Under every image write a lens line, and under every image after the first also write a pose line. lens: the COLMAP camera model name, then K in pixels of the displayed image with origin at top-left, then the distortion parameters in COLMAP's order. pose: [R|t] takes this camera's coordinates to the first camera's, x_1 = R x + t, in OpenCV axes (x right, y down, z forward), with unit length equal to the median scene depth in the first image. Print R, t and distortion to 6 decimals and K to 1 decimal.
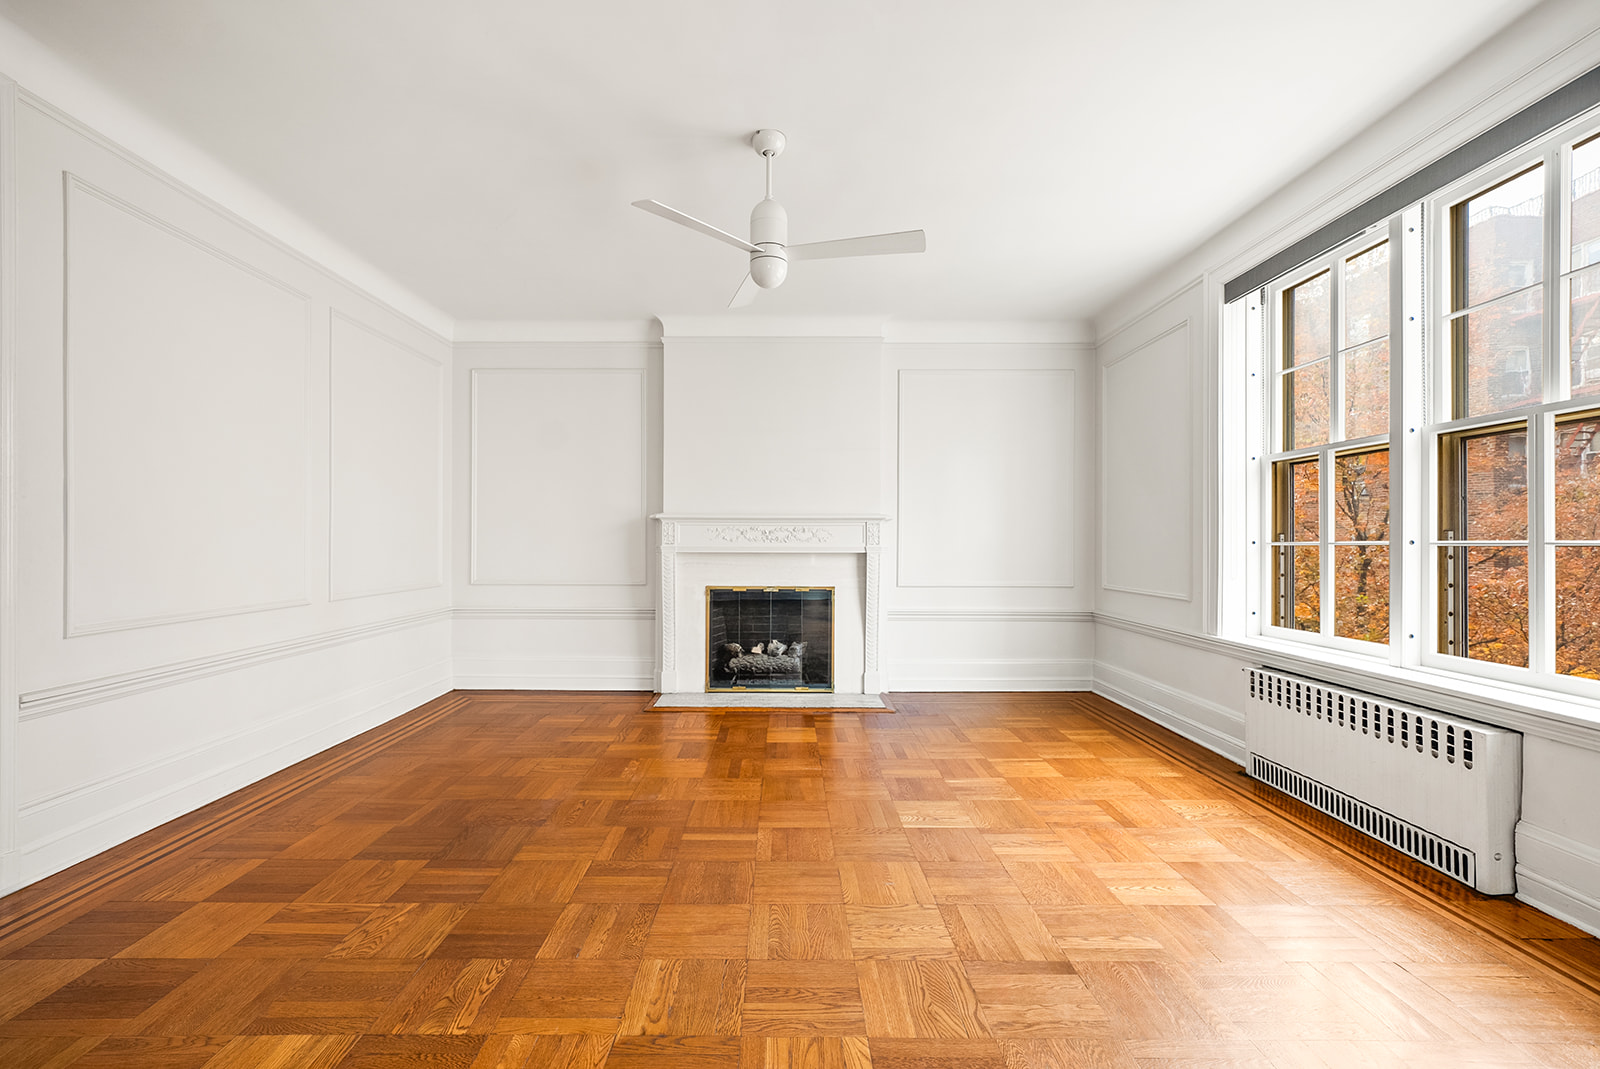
lens RADIAL K [[712.5, 0, 795.2], [0, 712.5, 541.4], [0, 0, 1]] dist [0.001555, 0.000350]
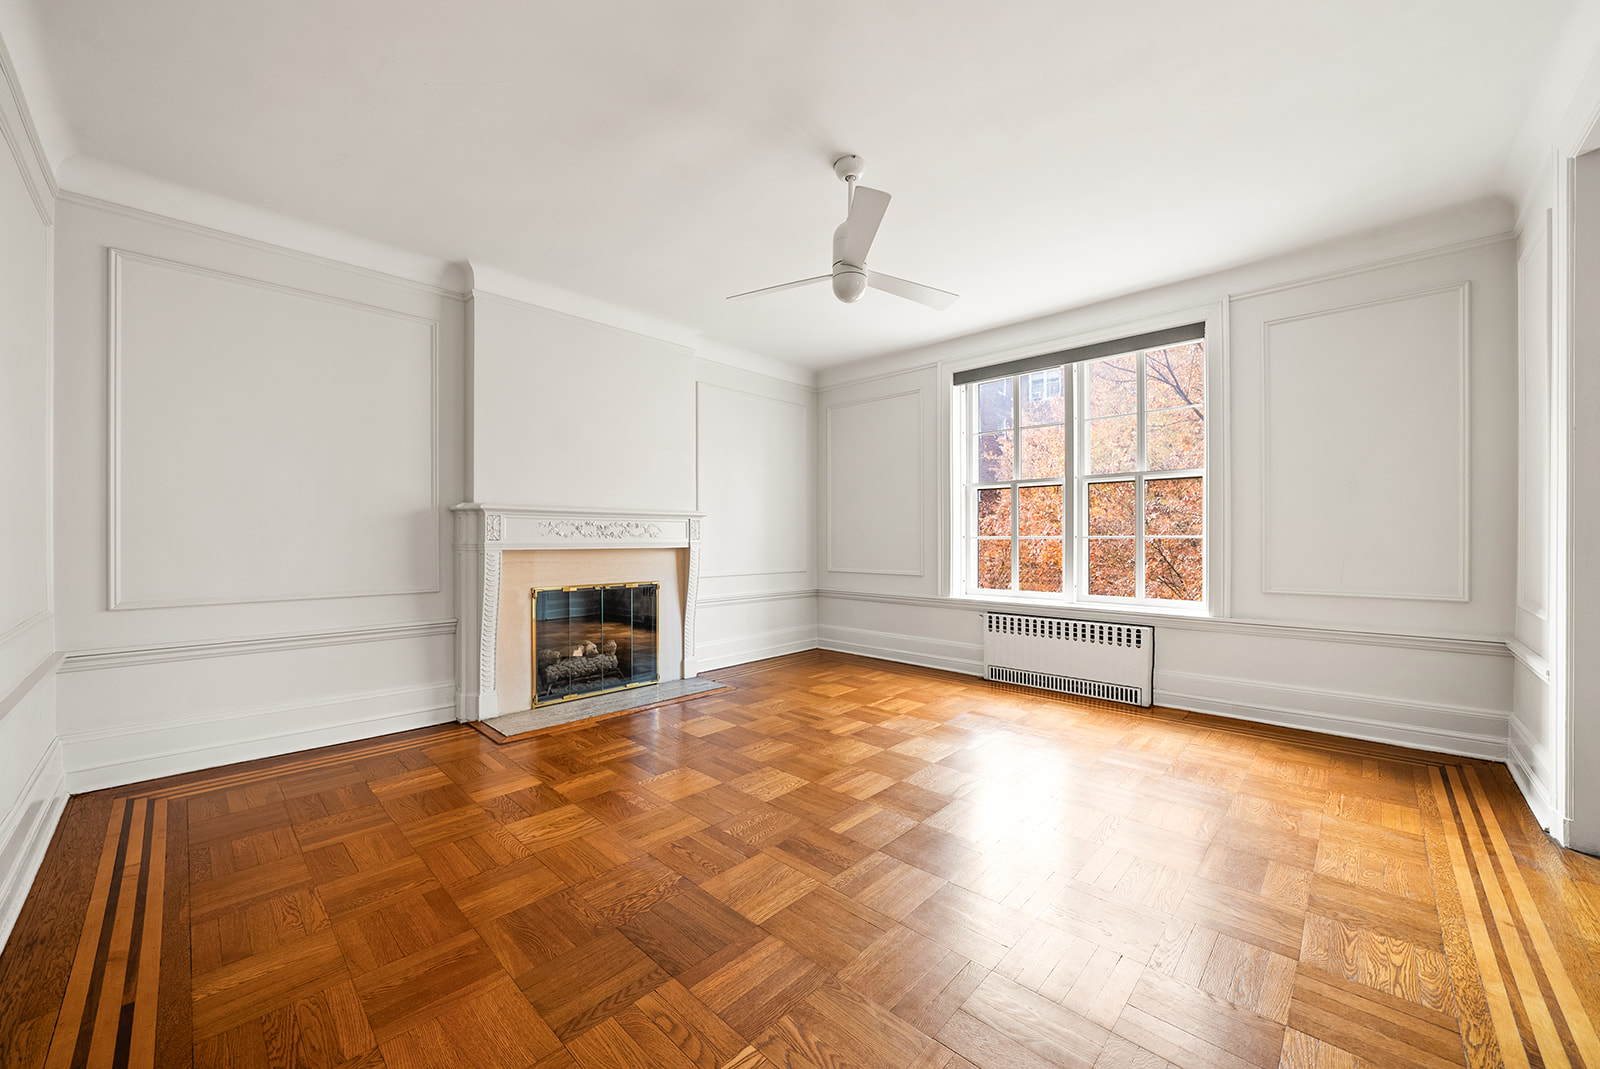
lens RADIAL K [[590.7, 0, 851.3], [0, 590.7, 538.4], [0, 0, 1]] dist [-0.013330, 0.000071]
pose [[0.673496, -0.004399, 0.739178, -0.399027], [0.001075, 0.999987, 0.004971, -0.001661], [-0.739190, -0.002554, 0.673492, 0.224263]]
